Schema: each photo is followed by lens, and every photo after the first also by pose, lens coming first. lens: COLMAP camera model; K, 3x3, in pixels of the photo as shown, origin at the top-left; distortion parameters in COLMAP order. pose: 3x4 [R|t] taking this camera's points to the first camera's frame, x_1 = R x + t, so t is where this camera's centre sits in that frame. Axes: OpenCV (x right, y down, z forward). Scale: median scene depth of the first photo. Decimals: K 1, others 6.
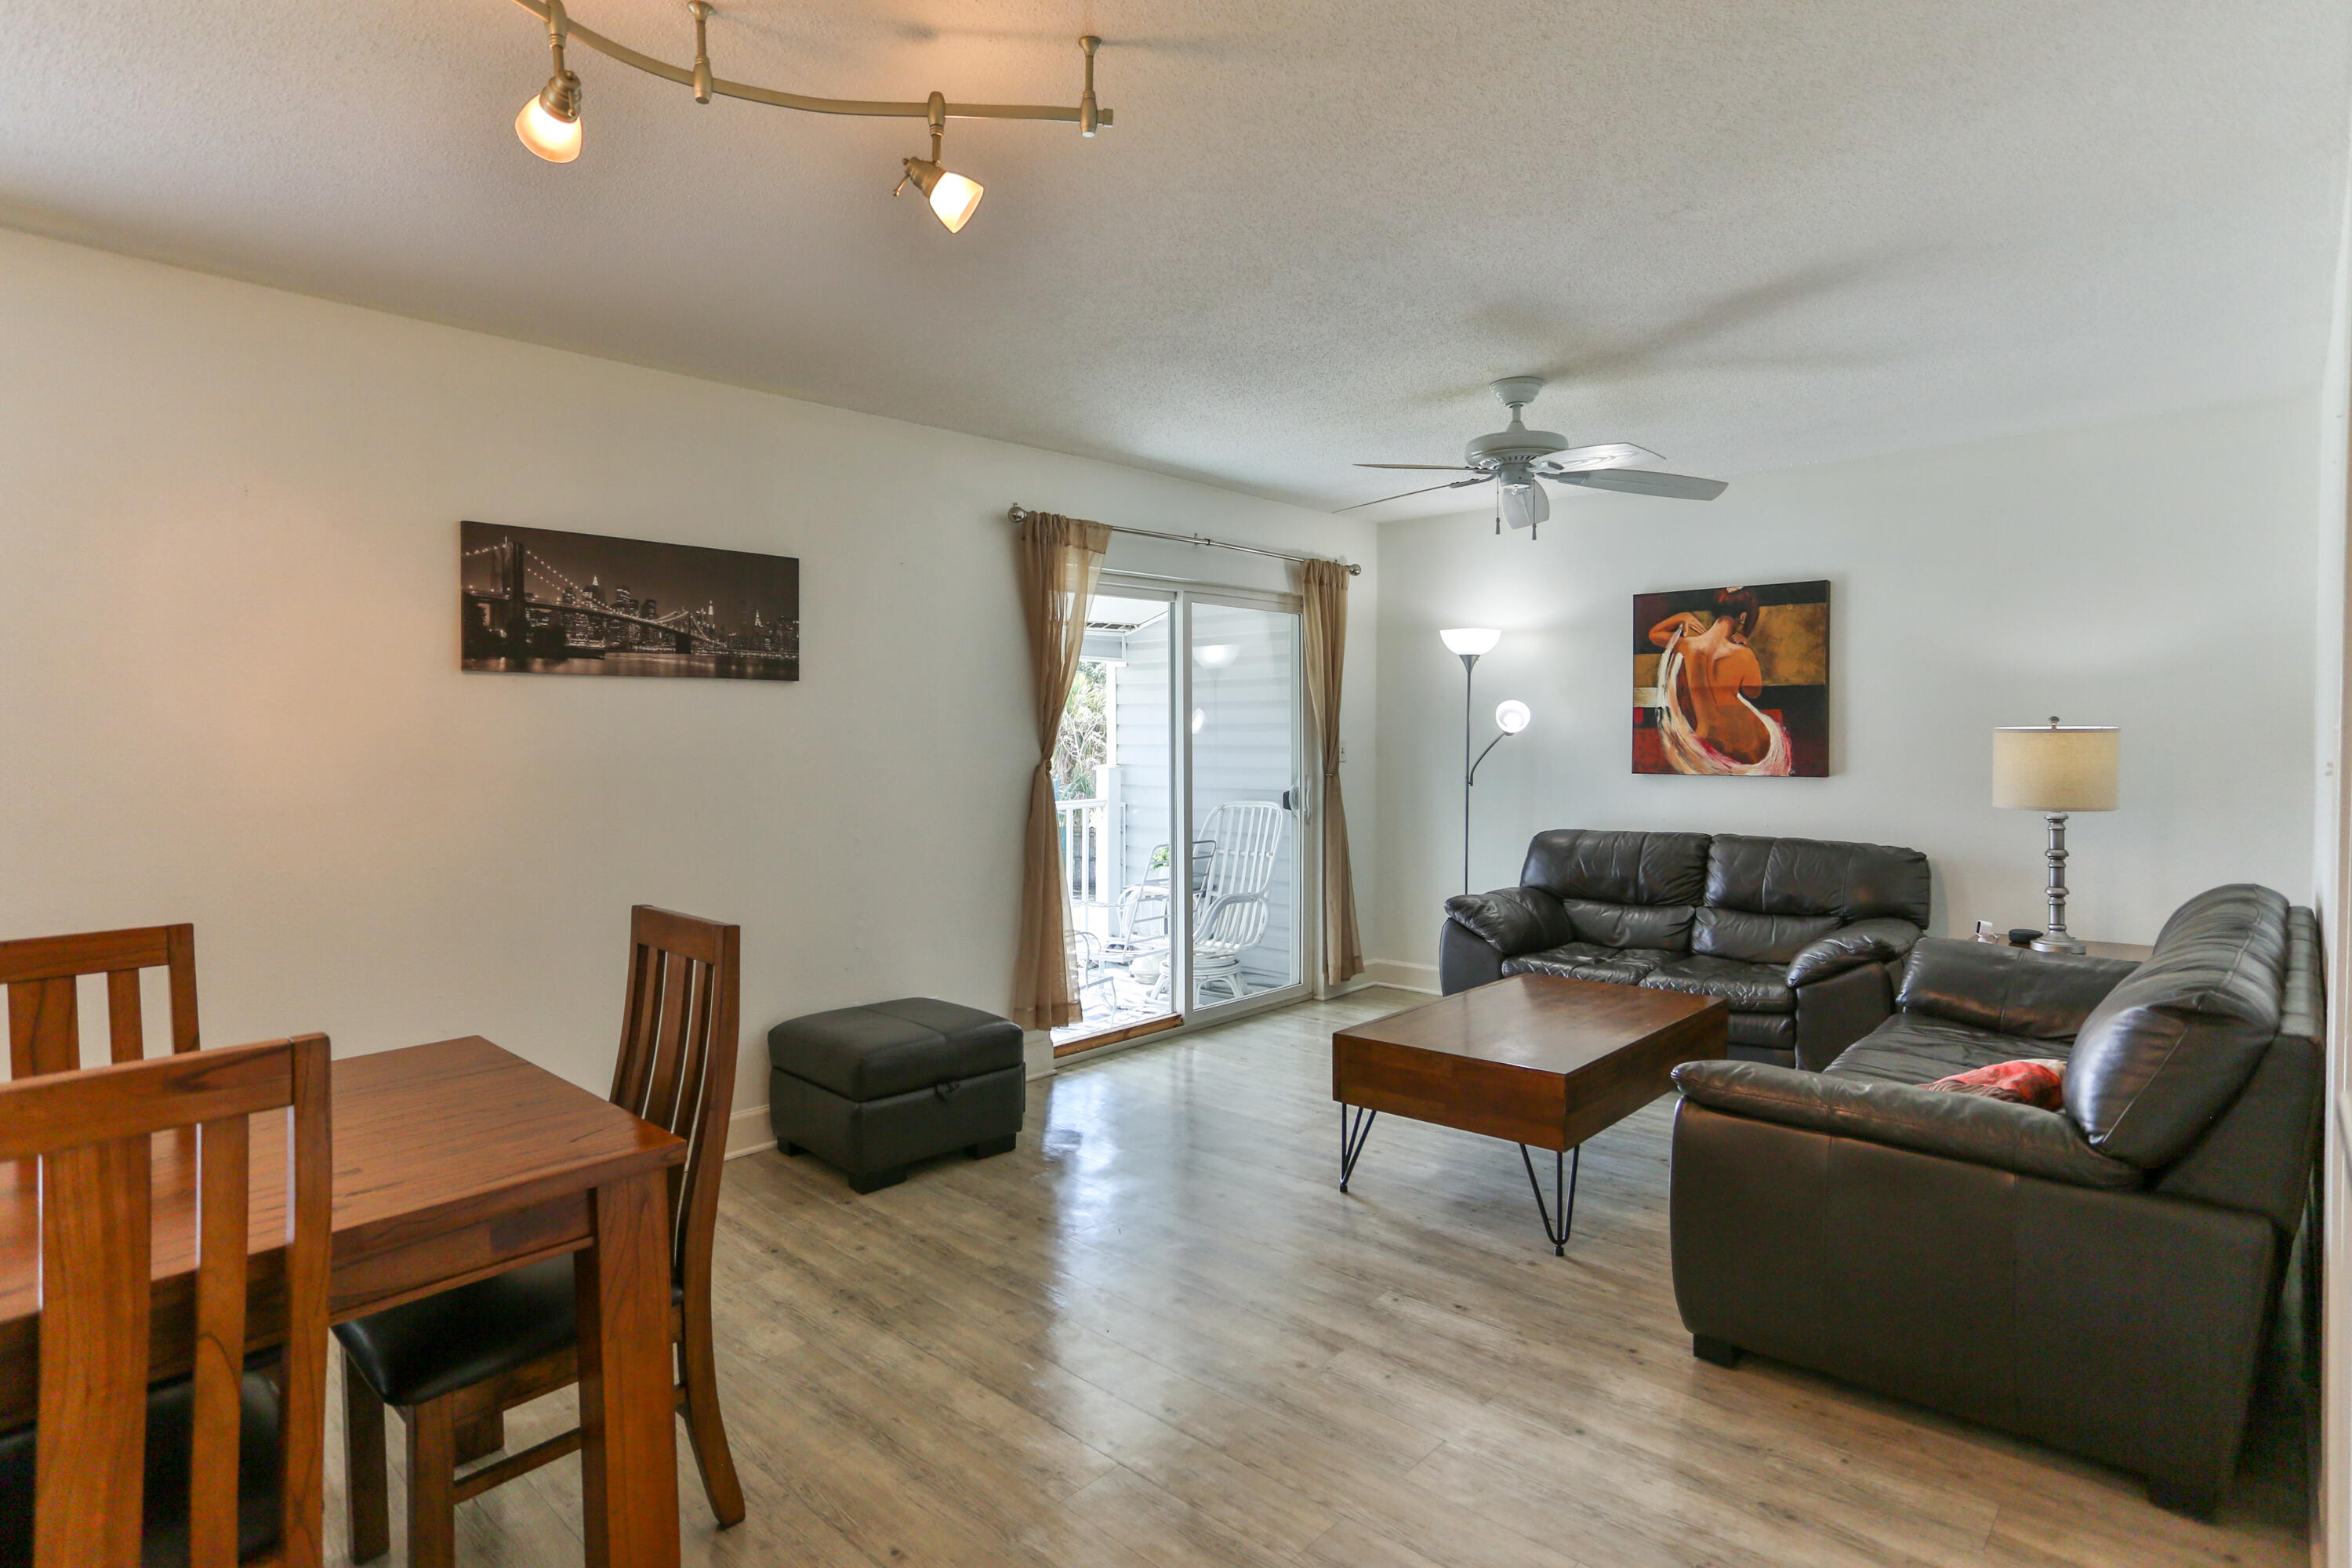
lens RADIAL K [[1220.3, 0, 1177.7], [0, 1220.3, 763.0], [0, 0, 1]] dist [-0.045351, 0.027710]
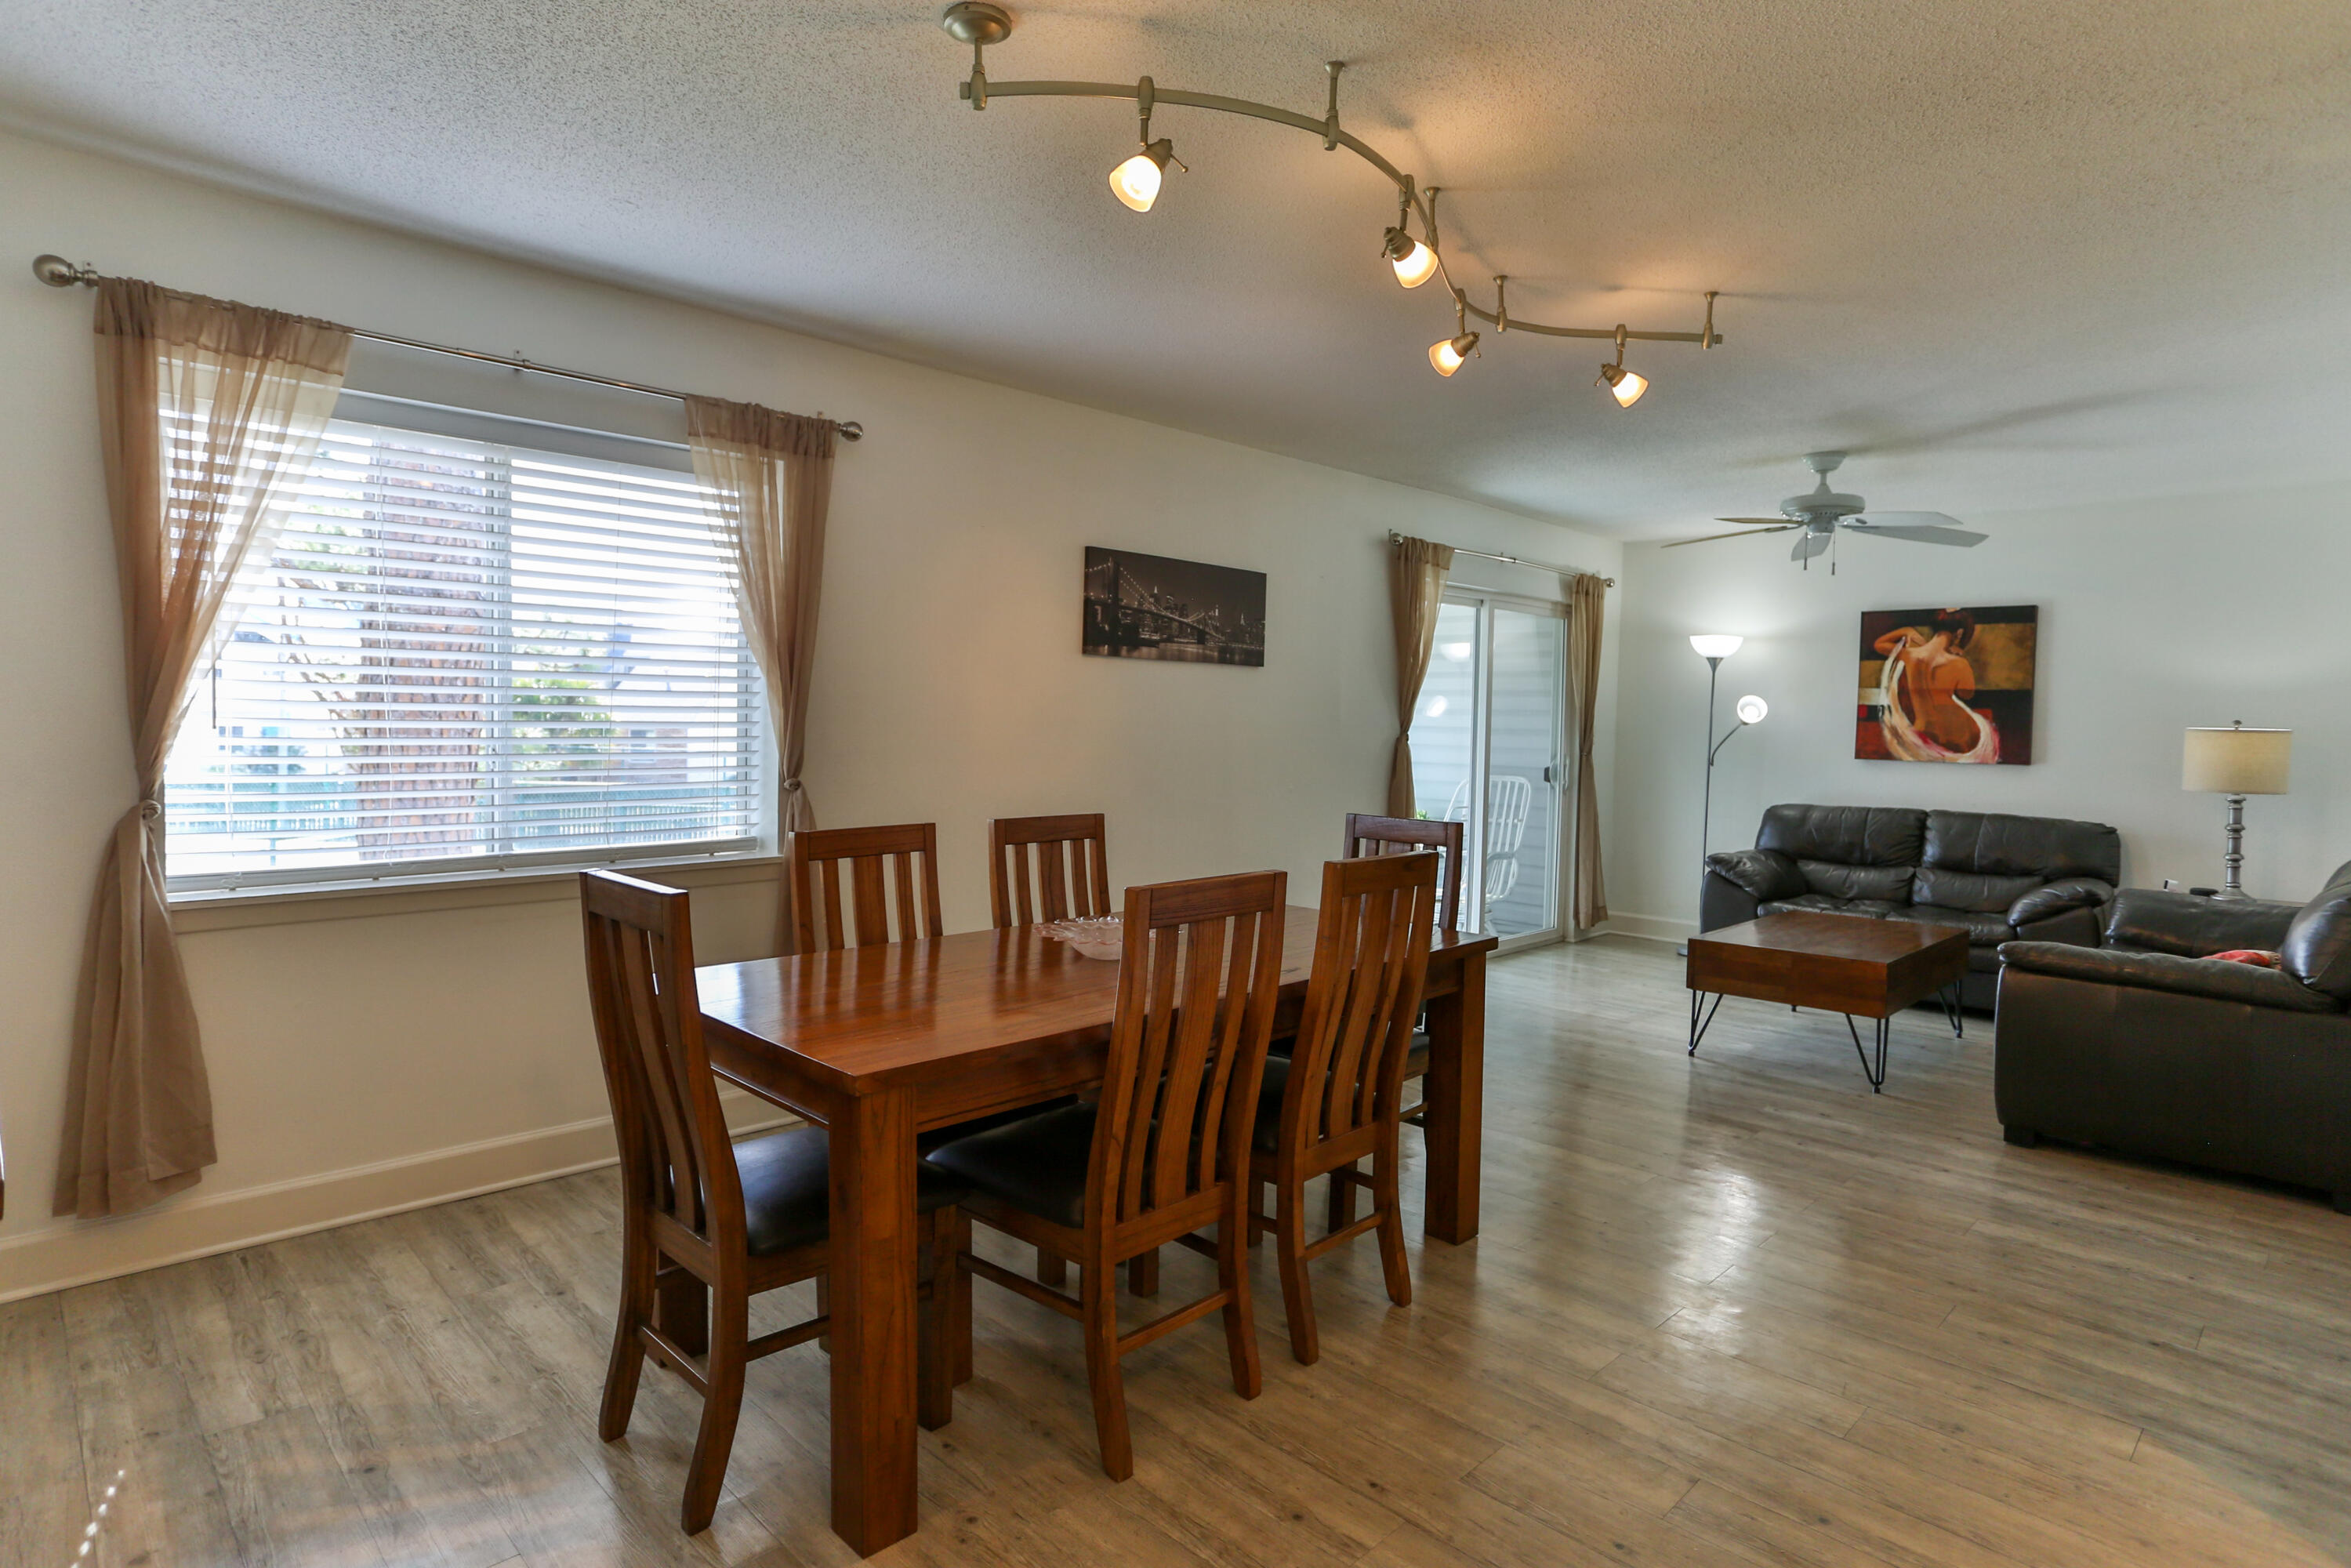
lens RADIAL K [[1219.8, 0, 1183.4], [0, 1219.8, 762.4], [0, 0, 1]] dist [-0.045351, 0.027710]
pose [[0.998596, 0.028304, -0.044772, -0.327375], [-0.027832, 0.999551, 0.011118, 0.023491], [0.045066, -0.009857, 0.998935, -0.320765]]
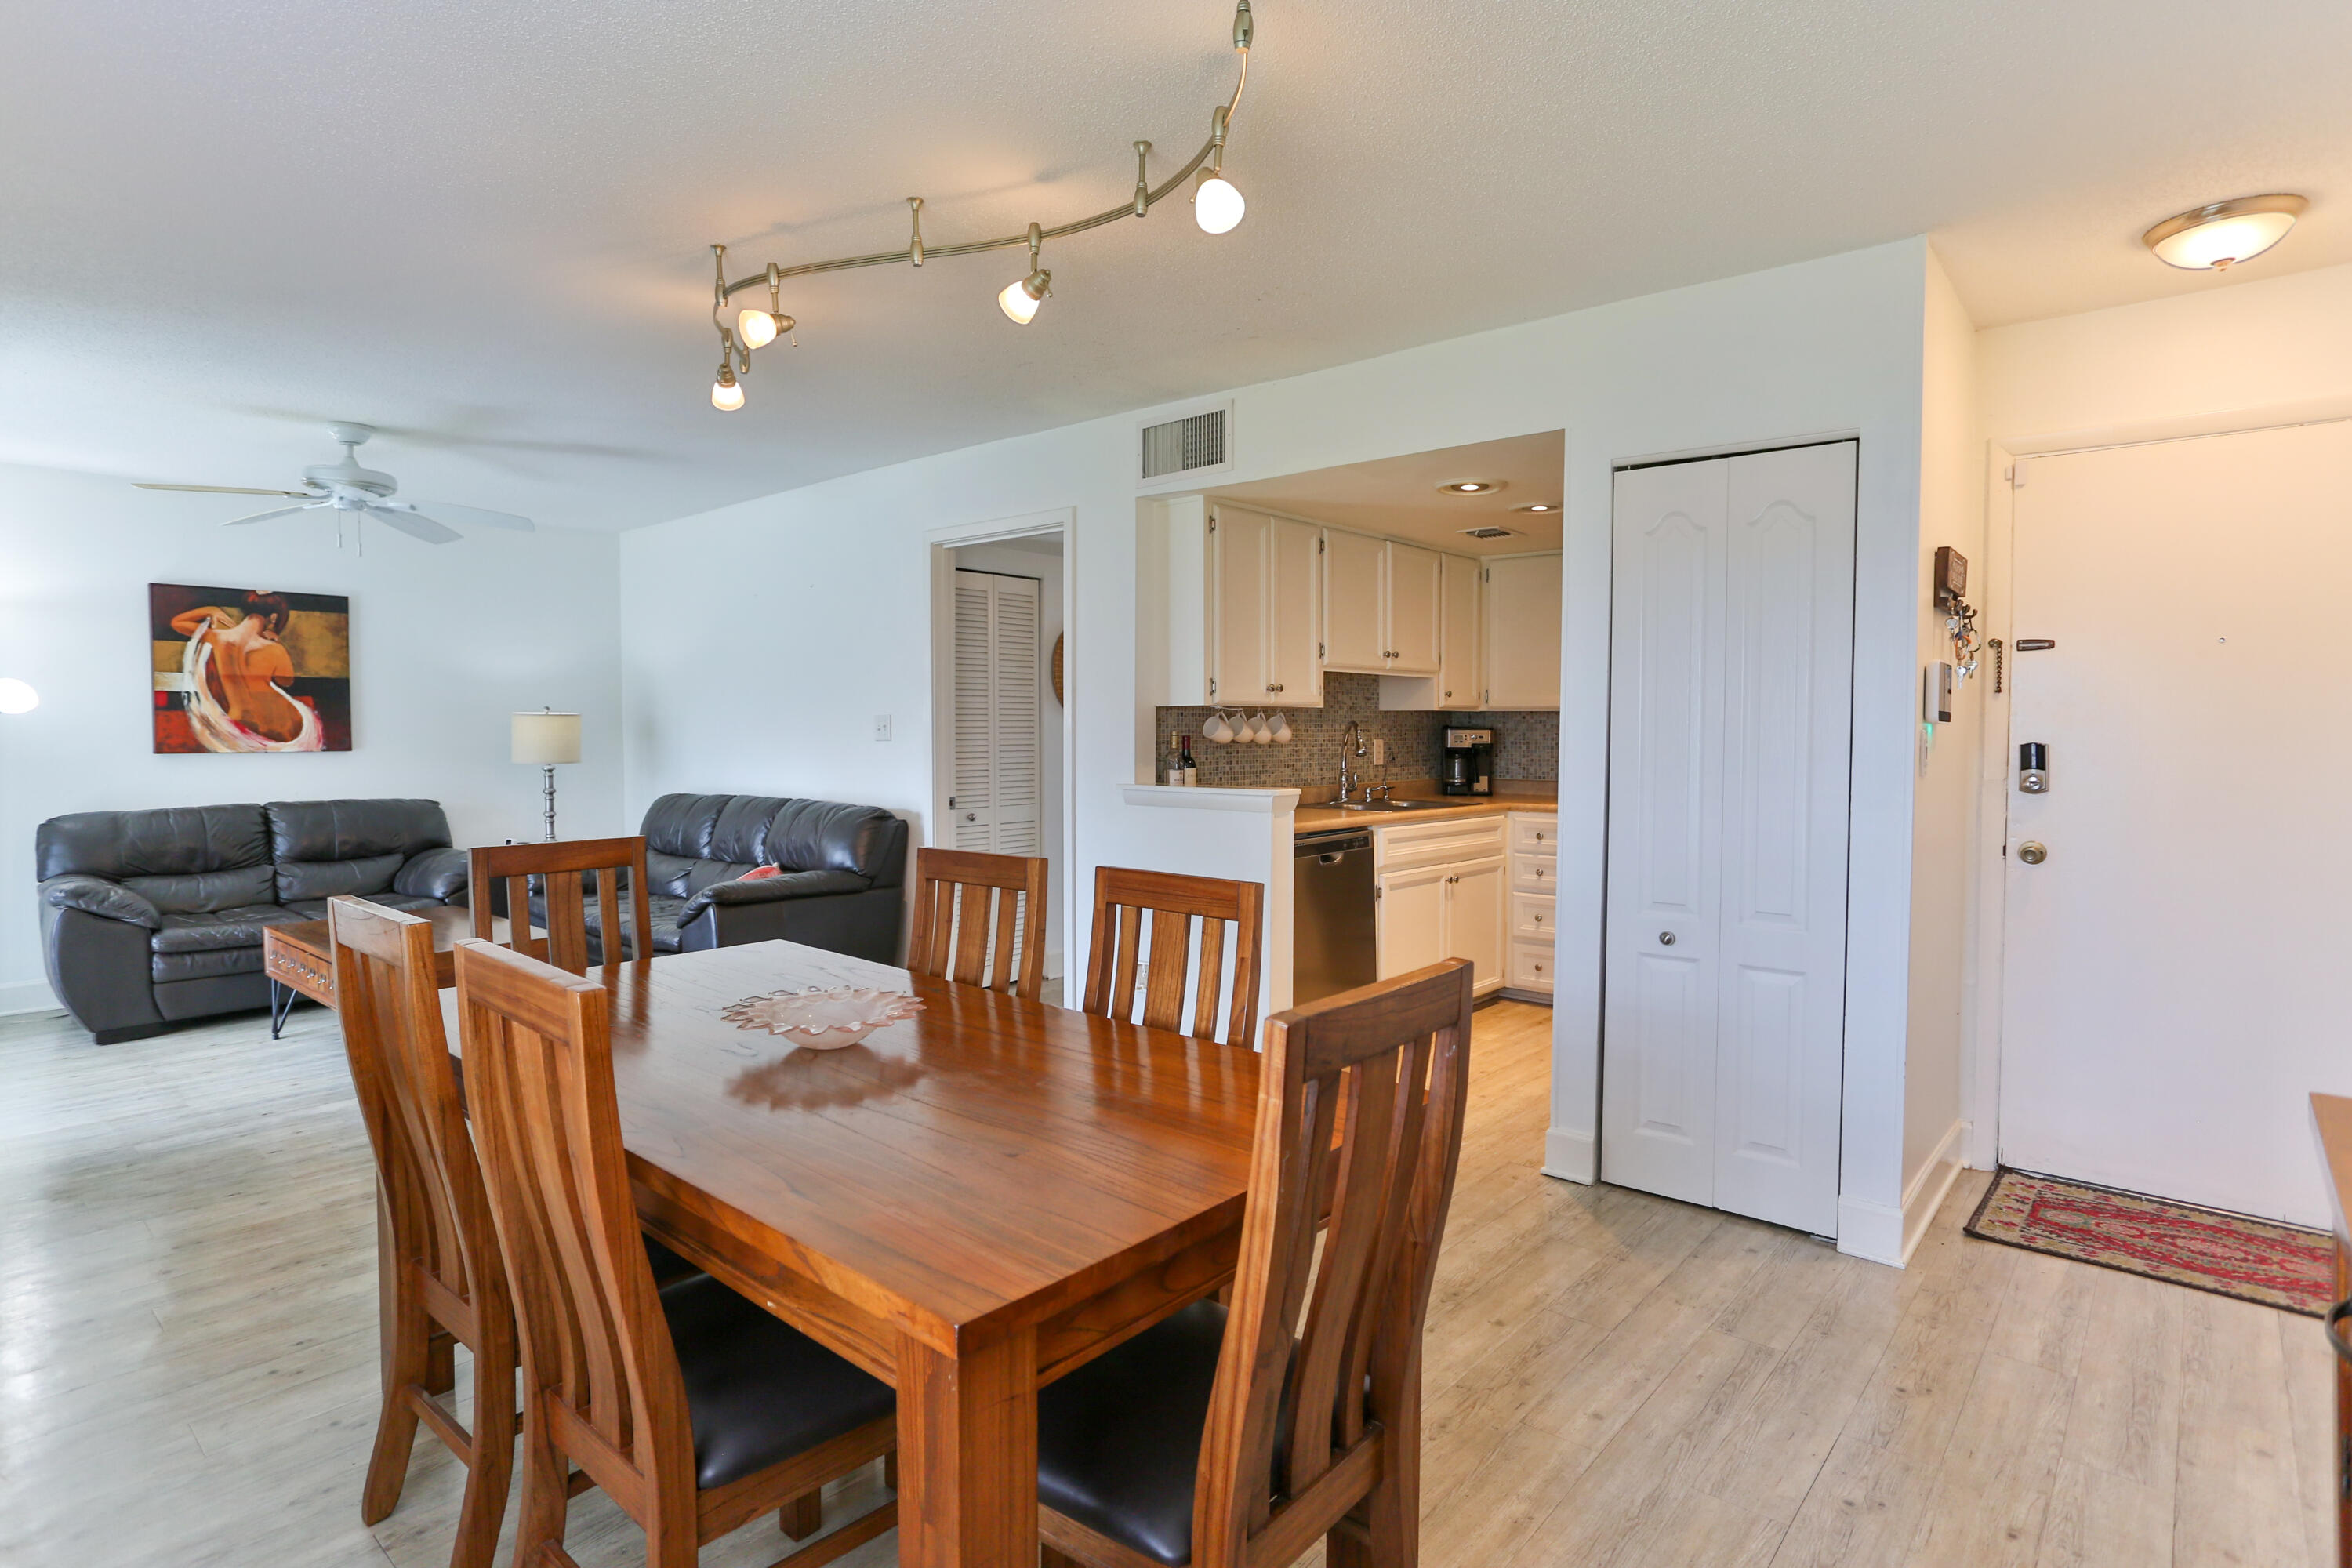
lens RADIAL K [[1220.3, 0, 1169.7], [0, 1220.3, 759.1], [0, 0, 1]] dist [-0.045351, 0.027710]
pose [[-0.026837, -0.026519, 0.999288, -0.915559], [0.025722, 0.999299, 0.027210, 0.010170], [-0.999309, 0.026434, -0.026136, 0.201923]]
